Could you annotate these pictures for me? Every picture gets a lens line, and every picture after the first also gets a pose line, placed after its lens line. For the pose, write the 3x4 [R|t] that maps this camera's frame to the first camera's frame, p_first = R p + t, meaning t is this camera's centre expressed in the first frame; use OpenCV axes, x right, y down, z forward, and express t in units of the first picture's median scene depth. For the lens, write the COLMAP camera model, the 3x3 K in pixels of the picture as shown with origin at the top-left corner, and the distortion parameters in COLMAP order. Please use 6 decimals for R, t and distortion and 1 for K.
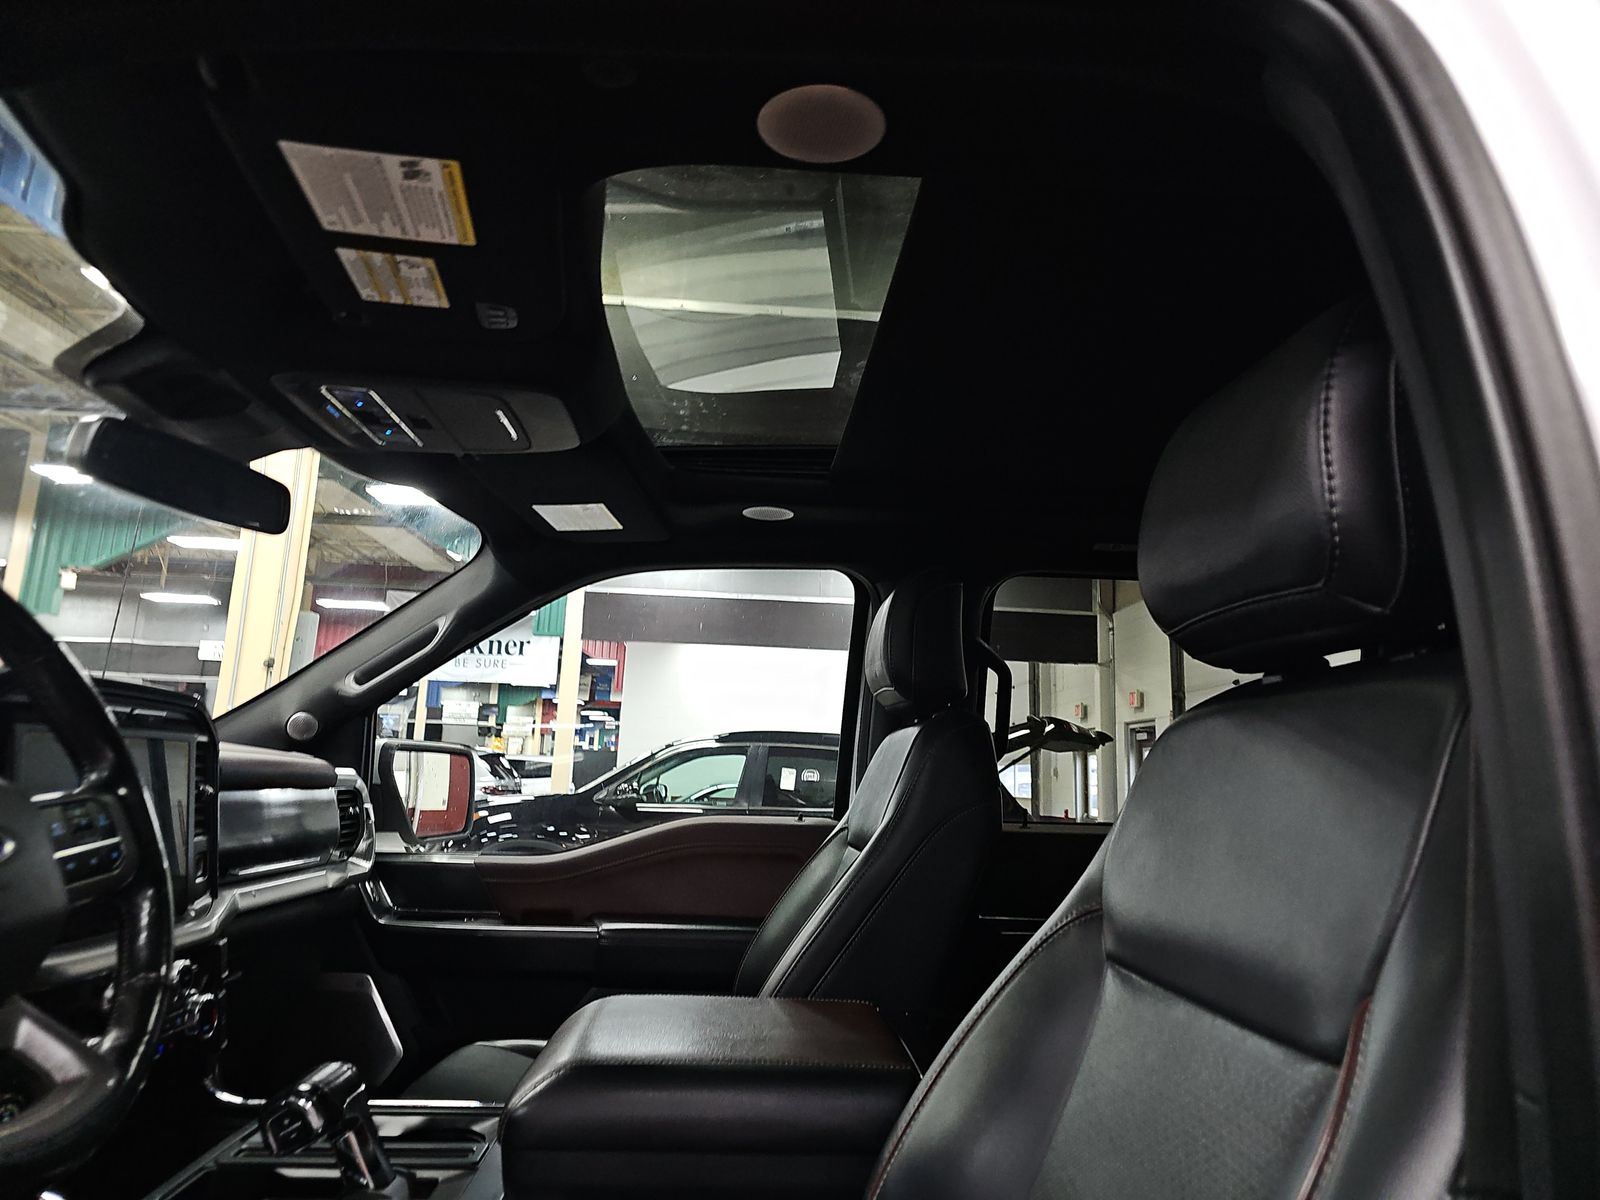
lens RADIAL K [[1069.2, 0, 800.0], [0, 1069.2, 600.0], [0, 0, 1]] dist [0.175475, -0.234249]
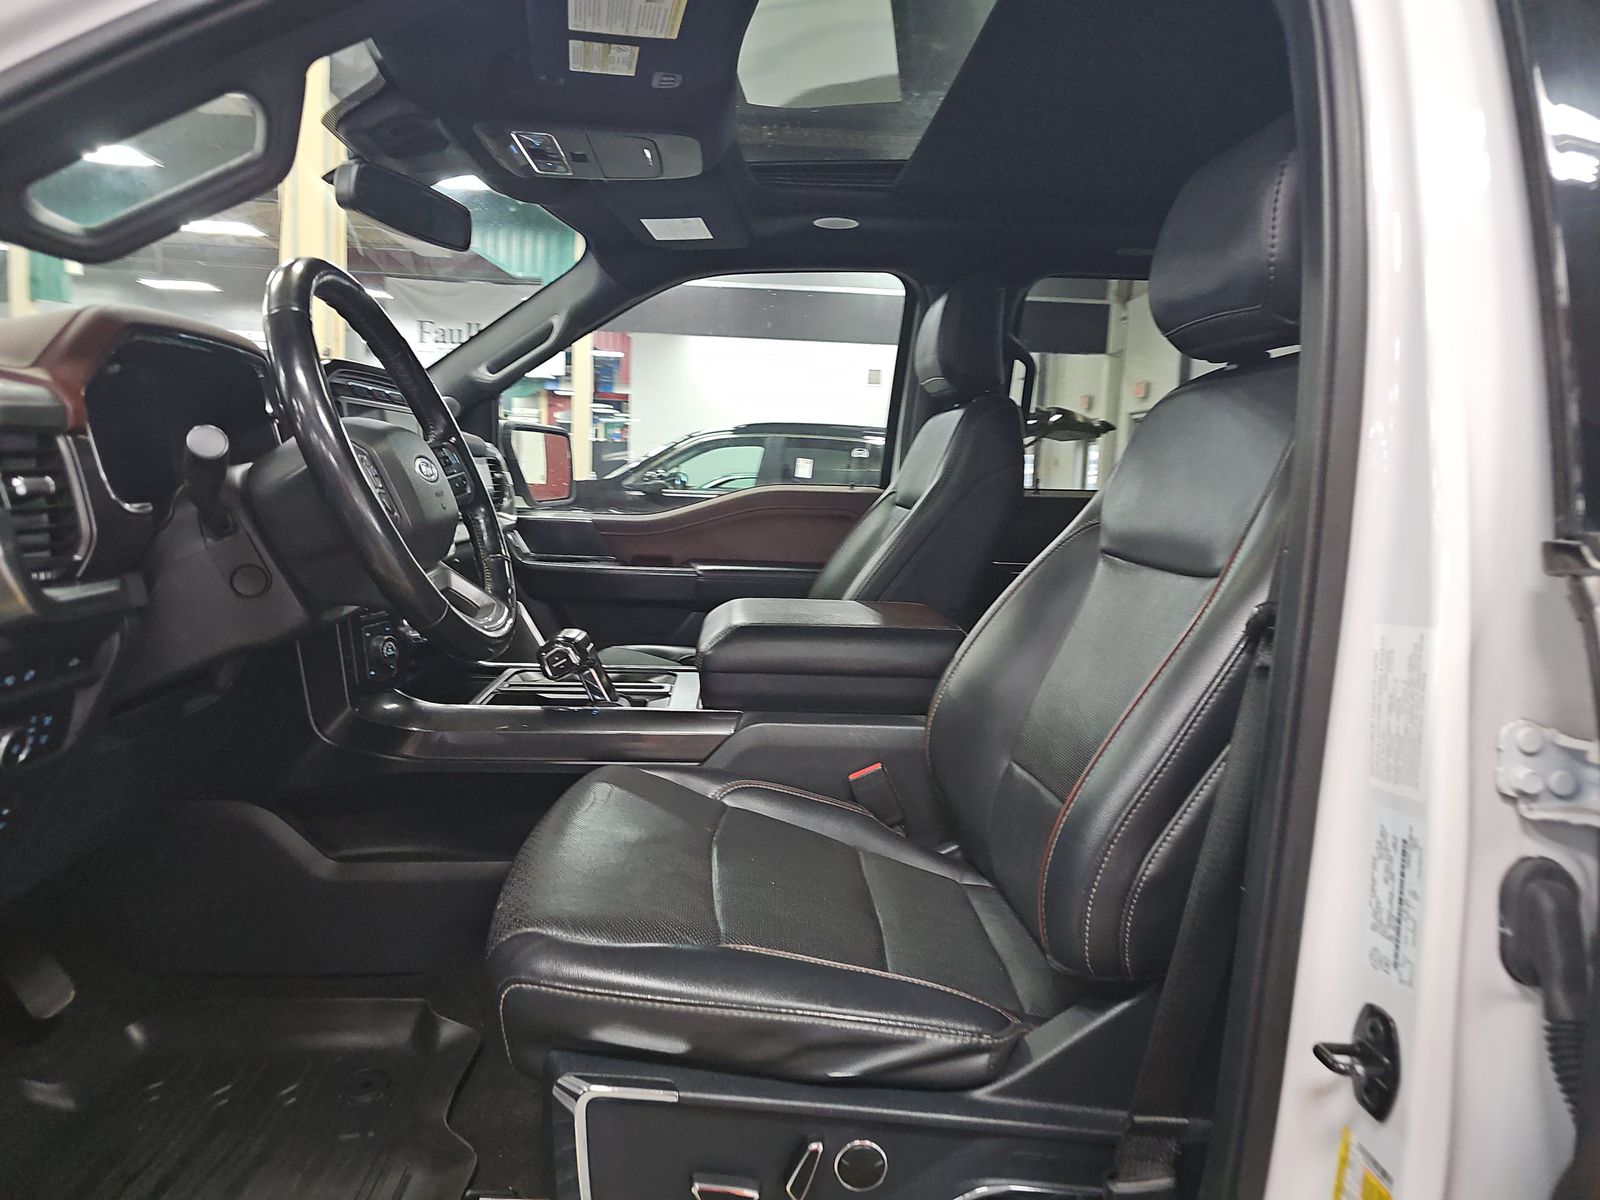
lens RADIAL K [[1063.5, 0, 766.5], [0, 1063.5, 602.8], [0, 0, 1]] dist [0.059826, -0.044039]
pose [[0.999495, 0.006681, -0.031058, -0.061298], [0.002383, 0.959121, 0.282985, -0.014435], [0.031679, -0.282916, 0.958621, -0.206574]]
